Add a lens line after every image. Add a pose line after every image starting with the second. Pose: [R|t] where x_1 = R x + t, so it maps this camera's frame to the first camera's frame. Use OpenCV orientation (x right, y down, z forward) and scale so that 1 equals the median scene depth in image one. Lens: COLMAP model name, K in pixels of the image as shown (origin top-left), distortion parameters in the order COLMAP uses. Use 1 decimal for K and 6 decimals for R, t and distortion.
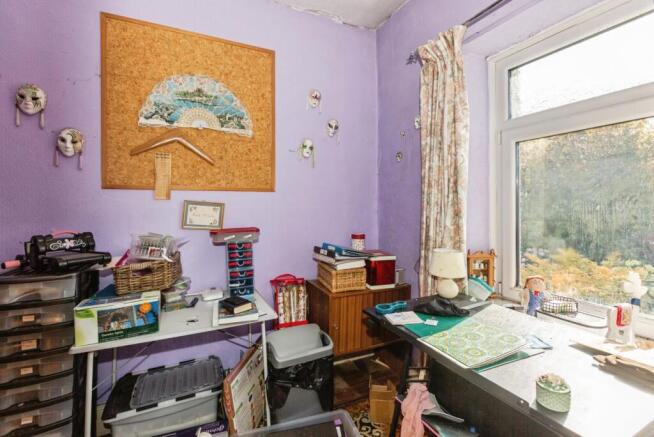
lens RADIAL K [[305.4, 0, 330.1], [0, 305.4, 202.7], [0, 0, 1]] dist [0.002843, 0.000757]
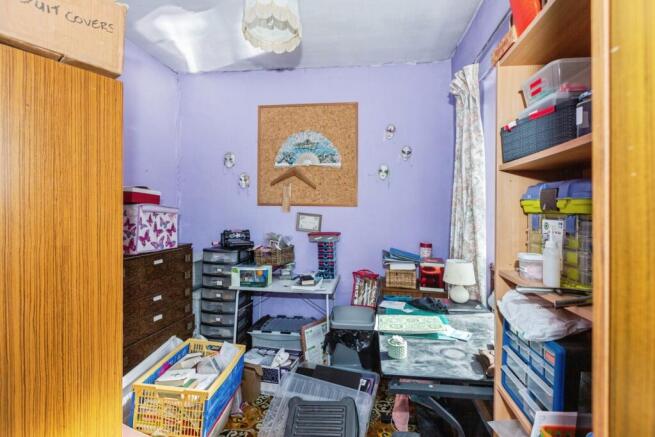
lens RADIAL K [[305.9, 0, 330.6], [0, 305.9, 202.7], [0, 0, 1]] dist [0.002843, 0.000757]
pose [[0.826238, -0.001582, -0.563320, 0.577644], [-0.009174, 0.999826, -0.016262, -0.036315], [0.563247, 0.018604, 0.826079, -0.210454]]
